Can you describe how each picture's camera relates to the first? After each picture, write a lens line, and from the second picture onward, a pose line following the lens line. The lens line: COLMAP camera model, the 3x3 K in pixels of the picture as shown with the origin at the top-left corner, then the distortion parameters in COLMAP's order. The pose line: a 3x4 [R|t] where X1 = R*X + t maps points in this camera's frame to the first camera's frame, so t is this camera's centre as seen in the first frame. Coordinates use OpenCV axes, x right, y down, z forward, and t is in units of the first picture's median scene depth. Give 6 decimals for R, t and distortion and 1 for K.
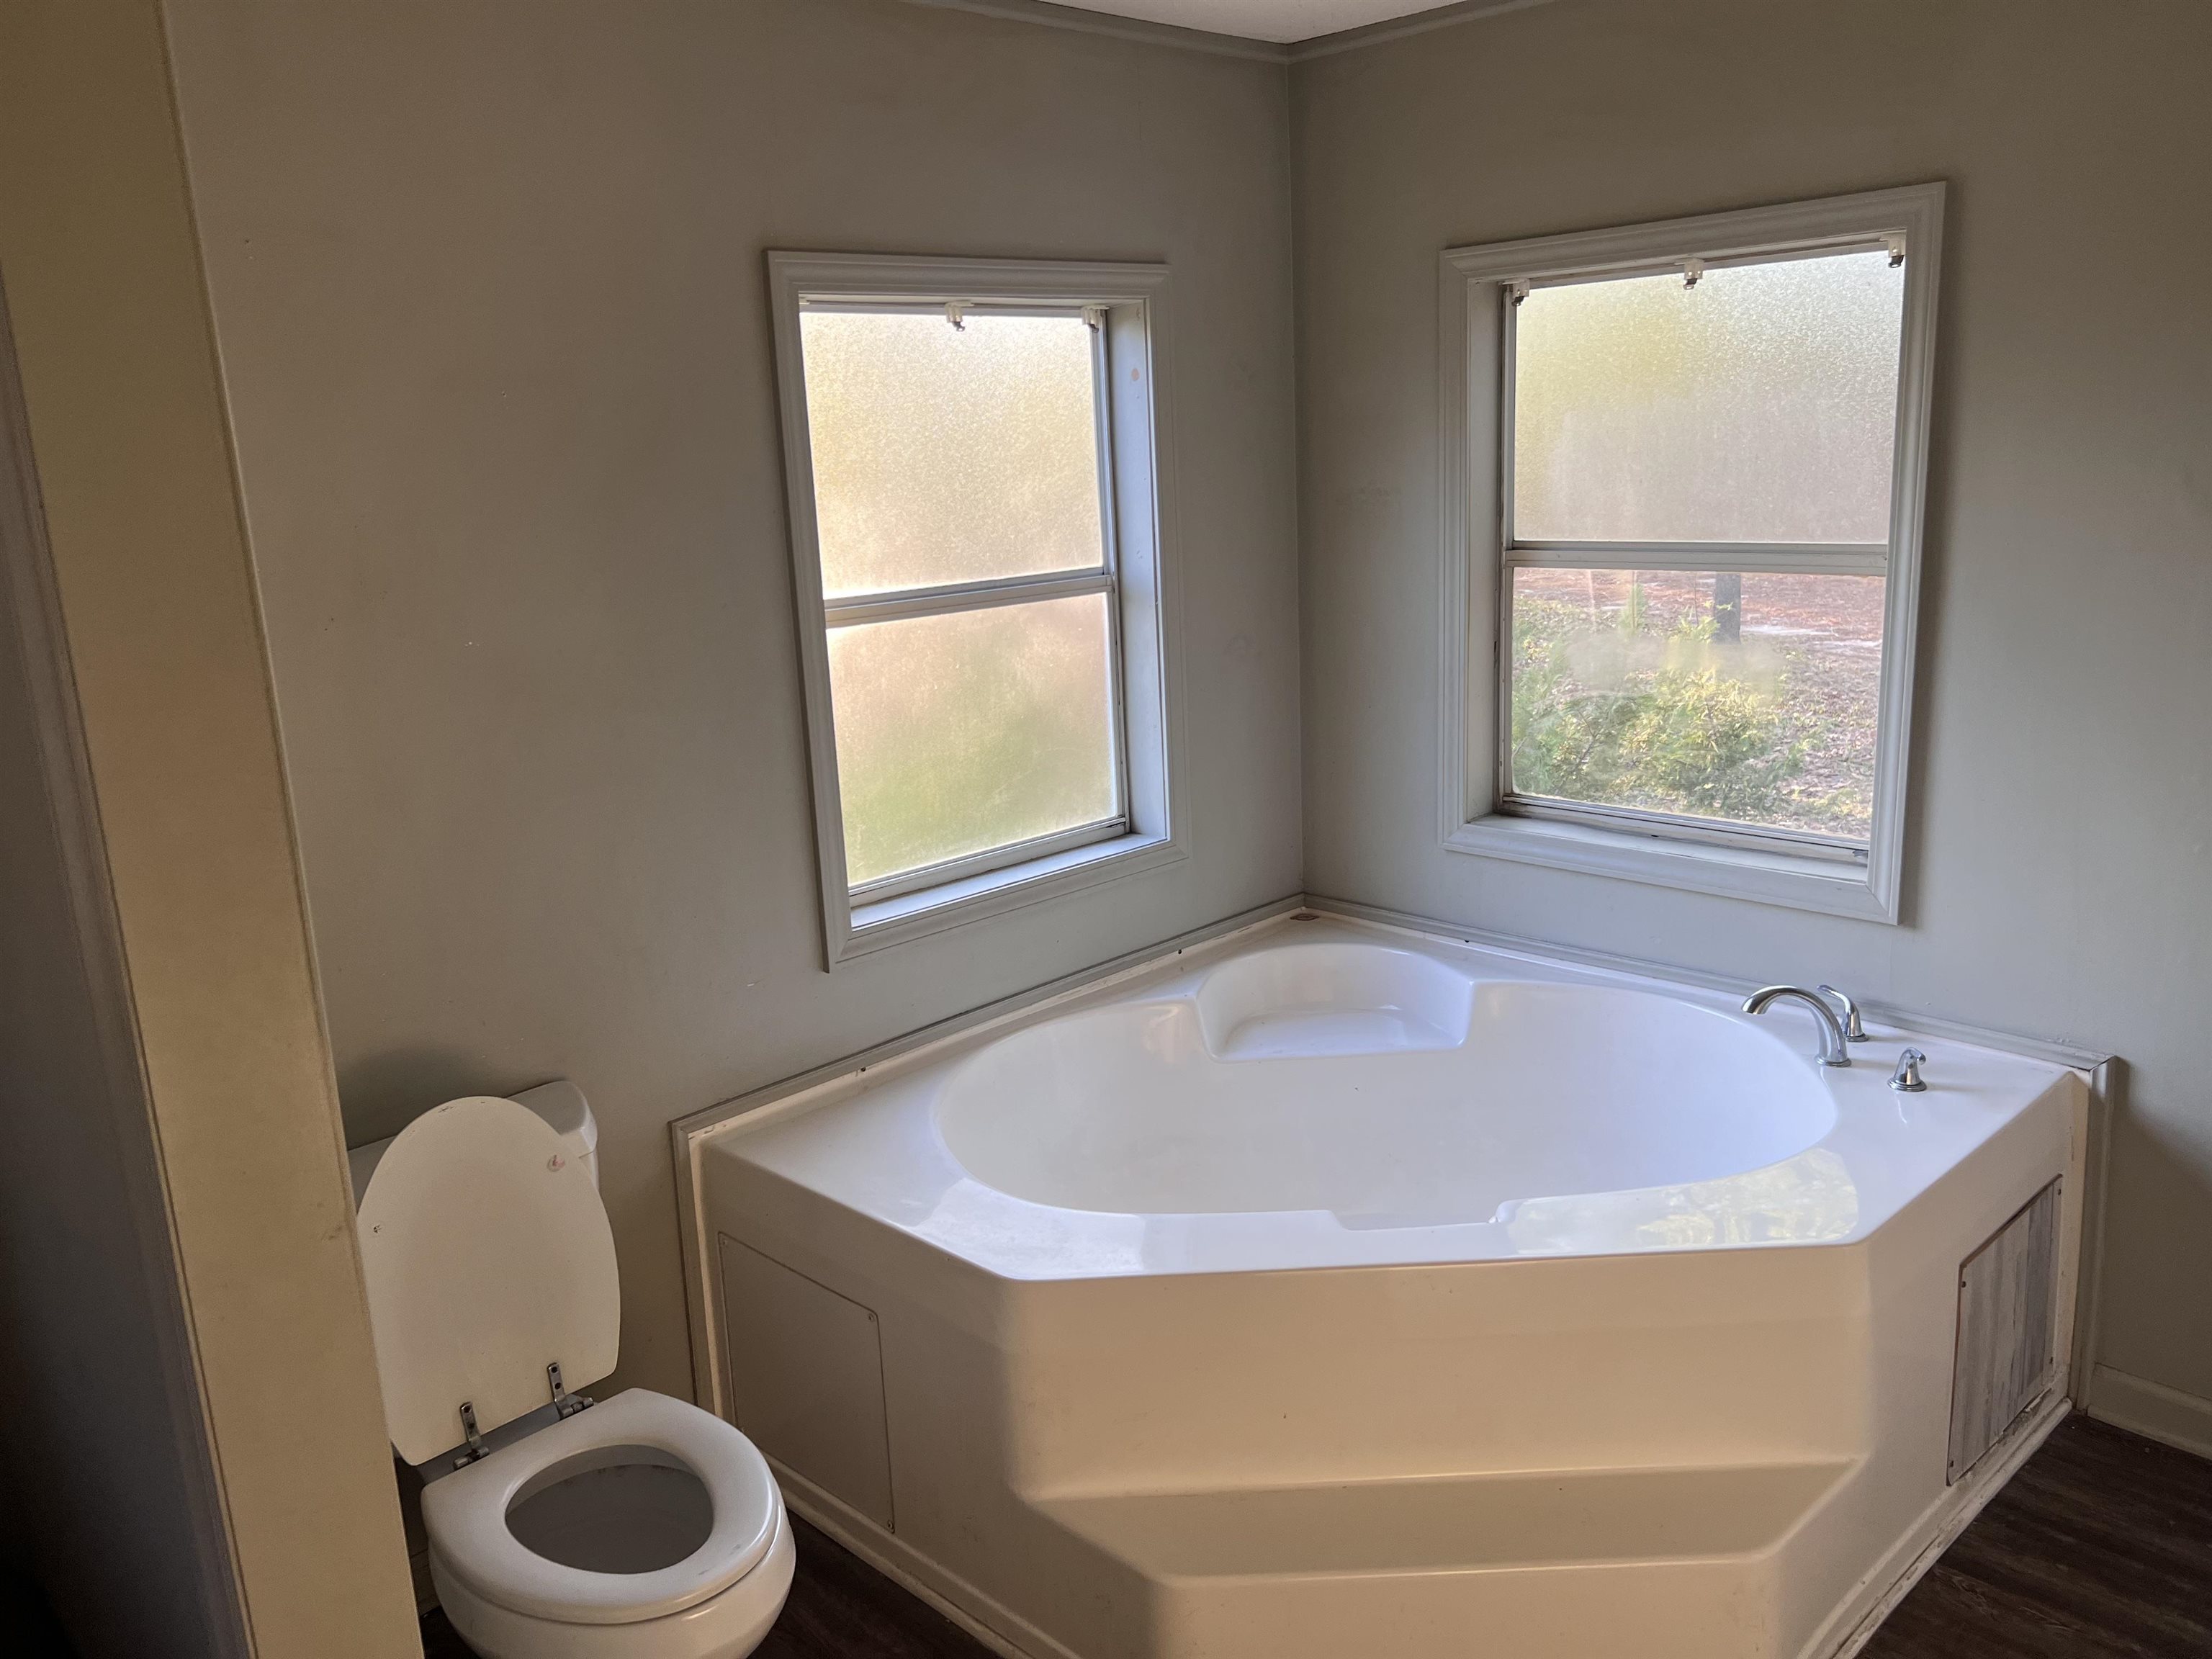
lens RADIAL K [[1668.7, 0, 1065.4], [0, 1668.7, 837.8], [0, 0, 1]] dist [0.006439, 0.000016]
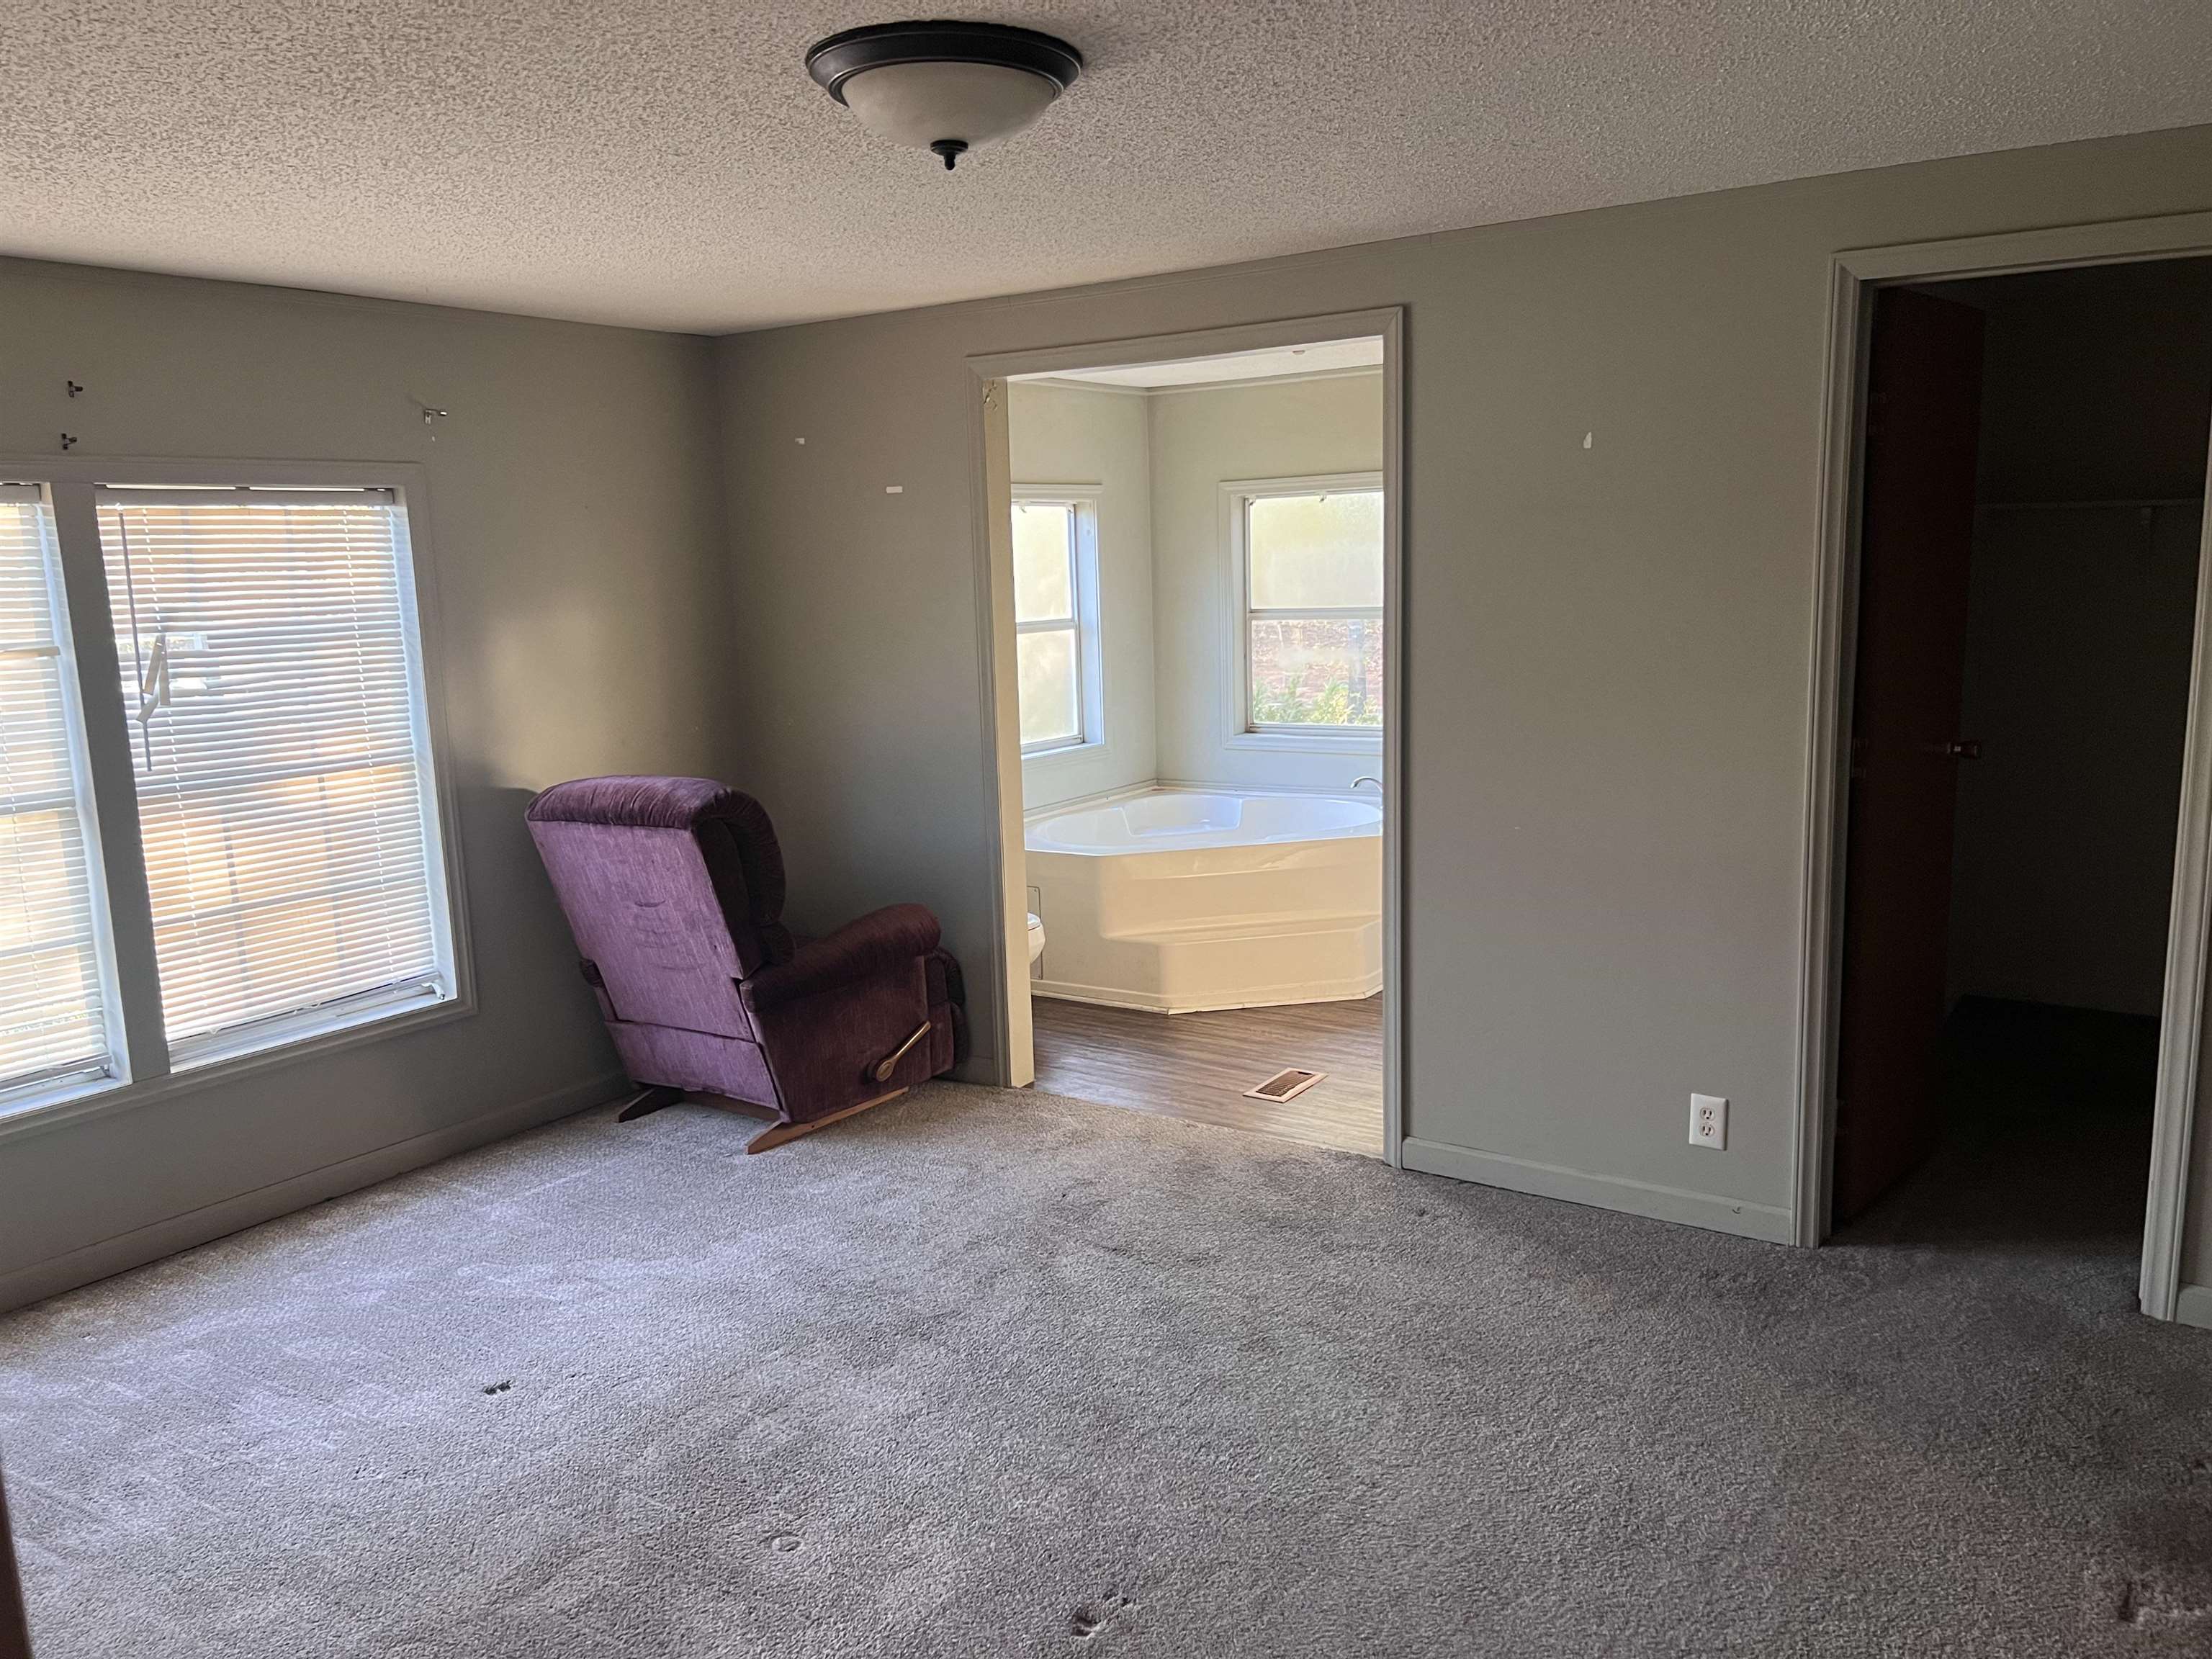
lens RADIAL K [[1688.0, 0, 1106.0], [0, 1688.0, 829.5], [0, 0, 1]] dist [-0.002496, -0.000151]
pose [[0.979619, -0.015164, 0.200293, -0.382425], [0.027571, 0.997859, -0.059299, 0.248008], [-0.198965, 0.063613, 0.977940, -1.159495]]
